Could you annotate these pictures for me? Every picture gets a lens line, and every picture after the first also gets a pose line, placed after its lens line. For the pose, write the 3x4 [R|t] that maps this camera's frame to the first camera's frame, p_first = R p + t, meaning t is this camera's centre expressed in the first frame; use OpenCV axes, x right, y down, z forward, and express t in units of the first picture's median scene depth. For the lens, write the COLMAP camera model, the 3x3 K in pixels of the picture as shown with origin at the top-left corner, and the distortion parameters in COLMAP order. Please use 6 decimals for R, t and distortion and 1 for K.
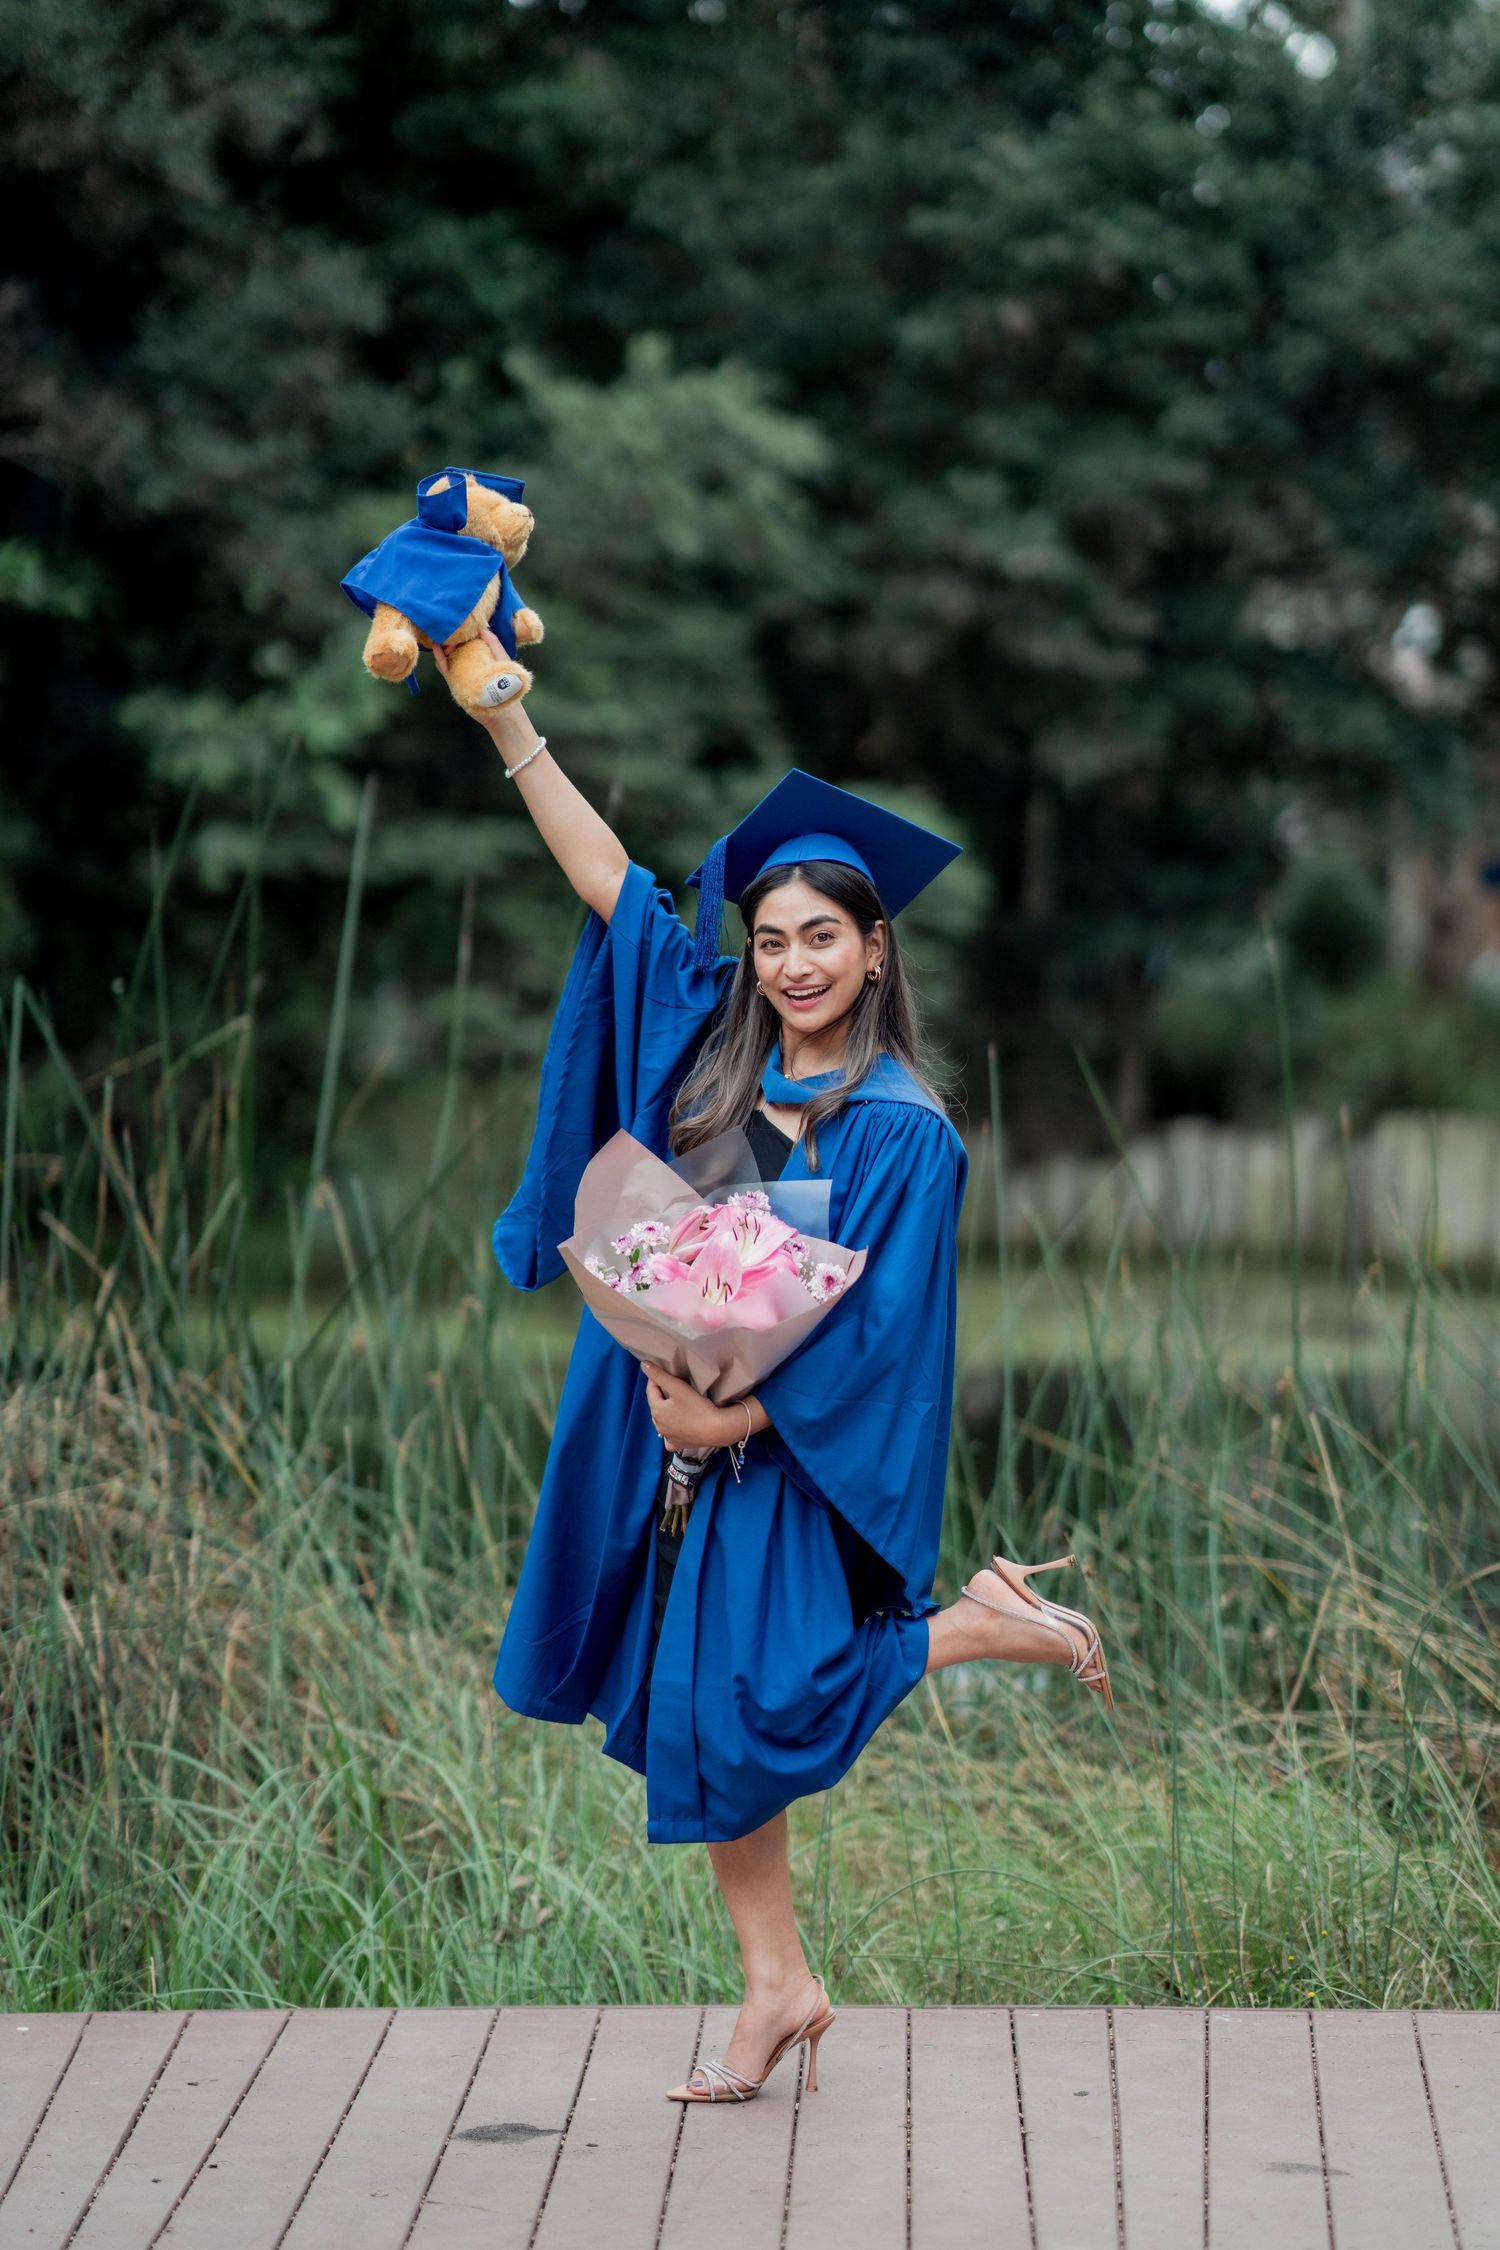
lens RADIAL K [[5432.2, 0, 750.0], [0, 5432.2, 1125.0], [0, 0, 1]] dist [0.127507, -0.010939]
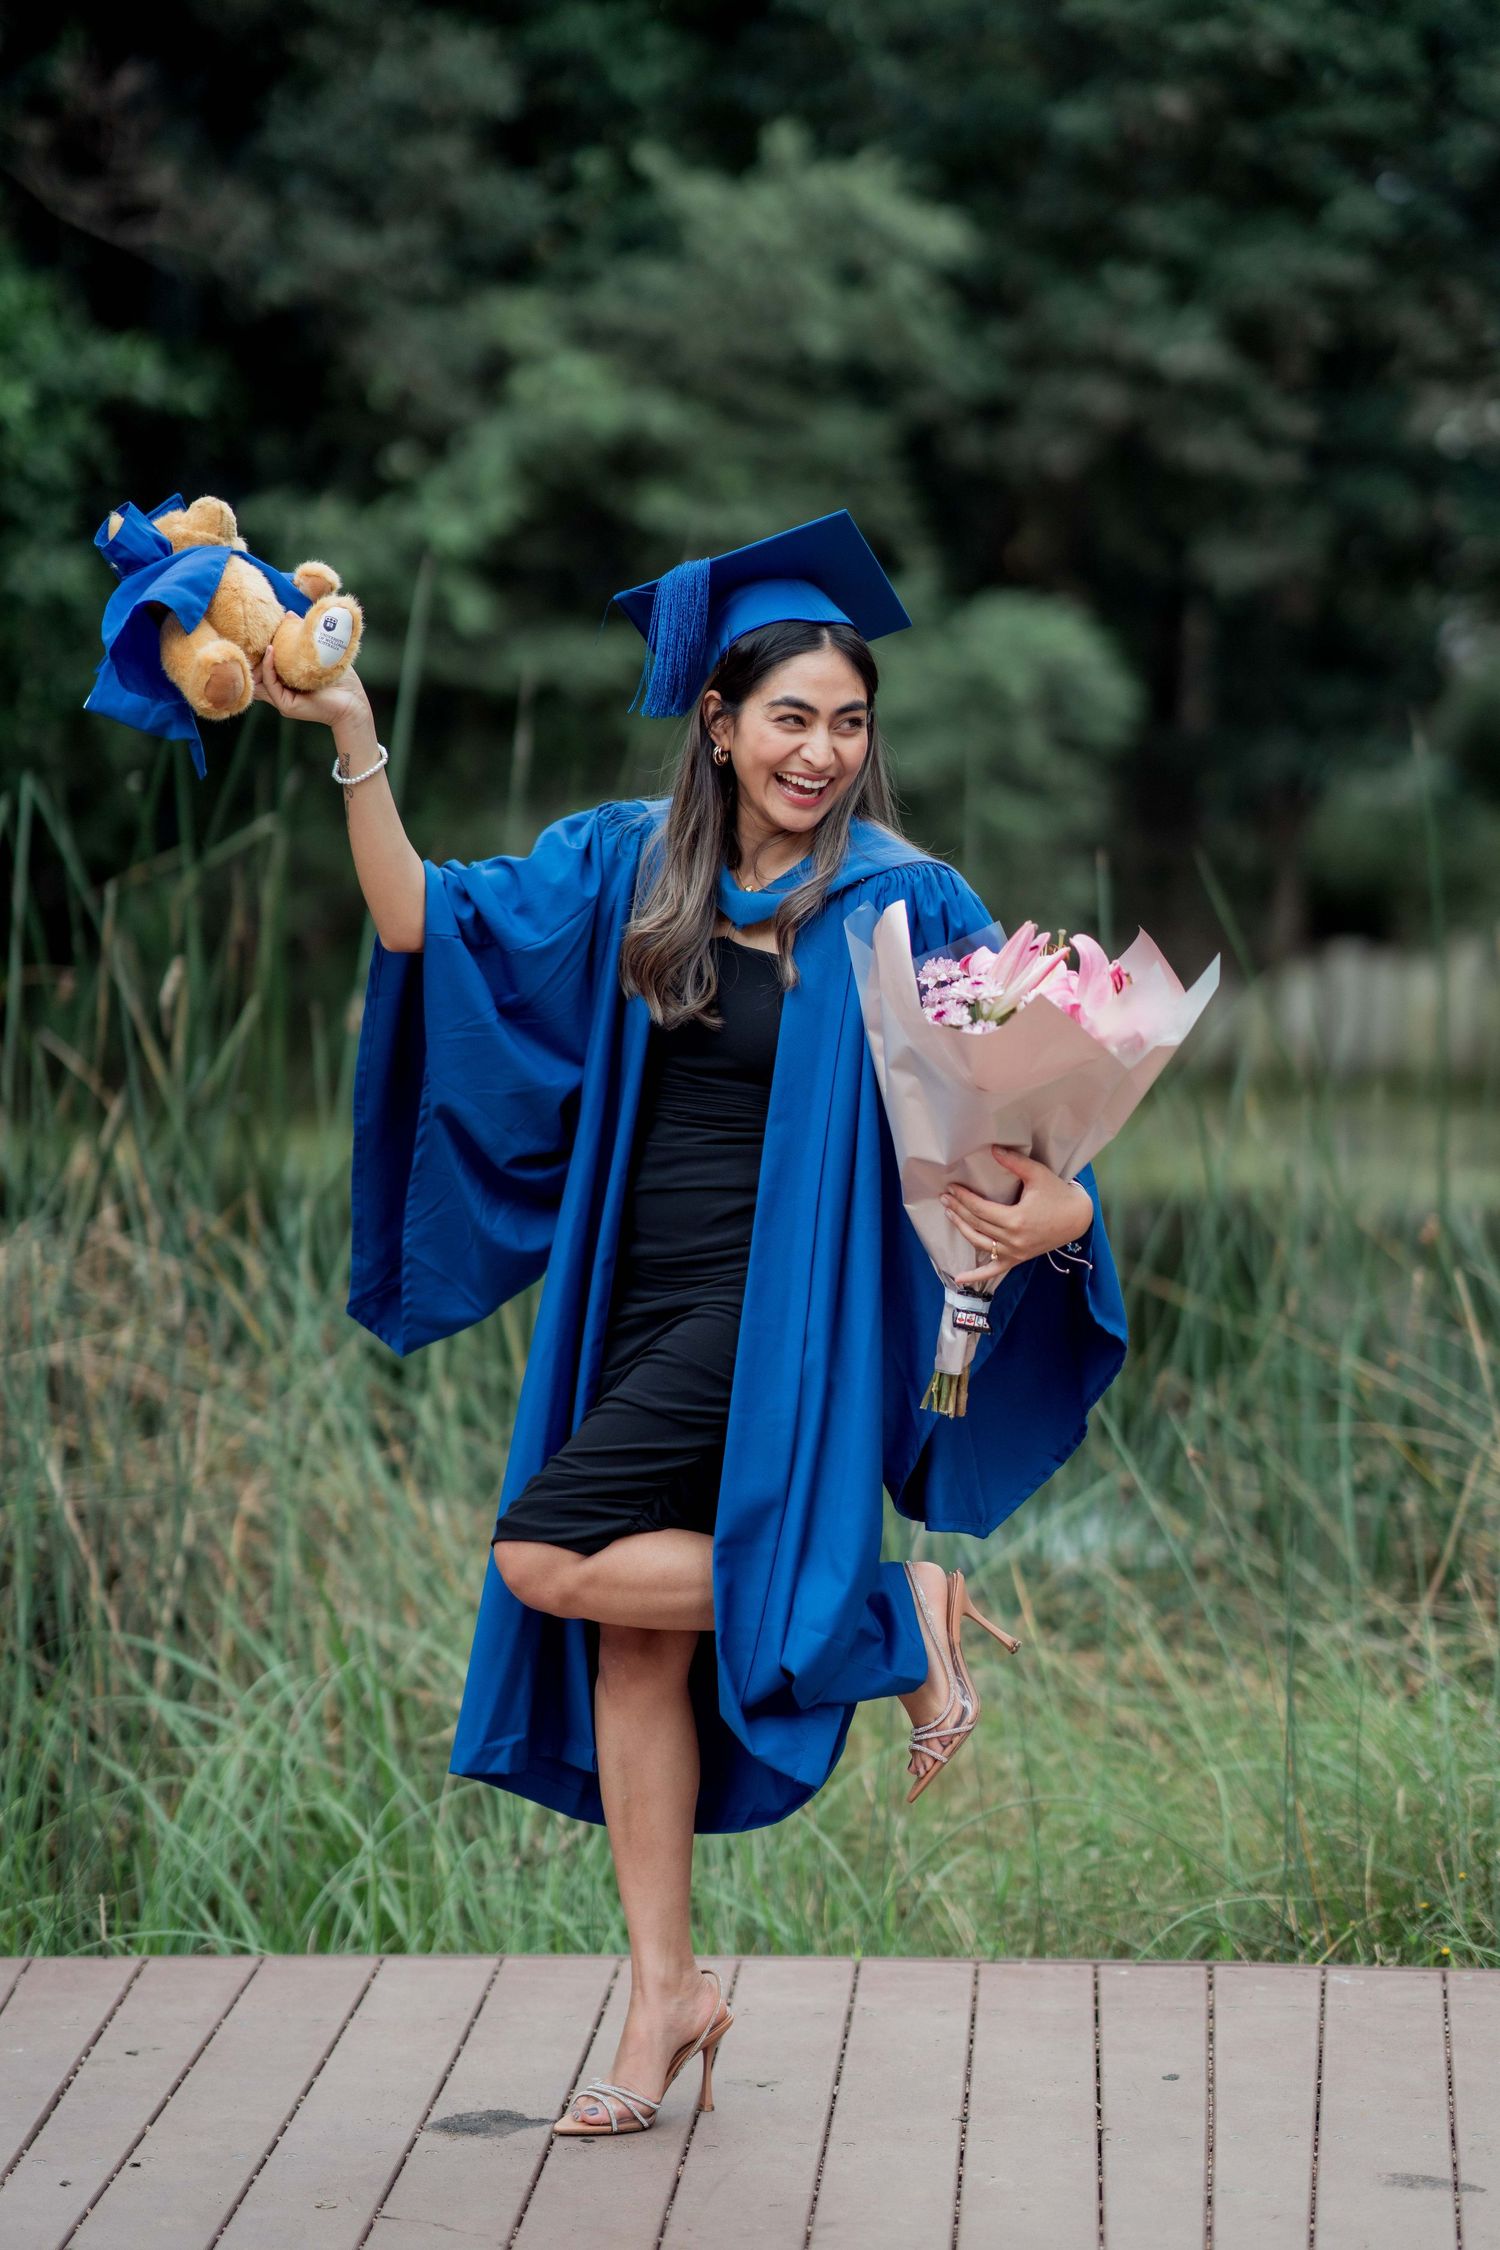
lens RADIAL K [[5432.2, 0, 750.0], [0, 5432.2, 1125.0], [0, 0, 1]] dist [0.127507, -0.010939]
pose [[0.999540, 0.006301, -0.029659, 0.013514], [-0.005312, 0.999432, 0.033280, 0.000817], [0.029852, -0.033107, 0.999006, 0.106387]]
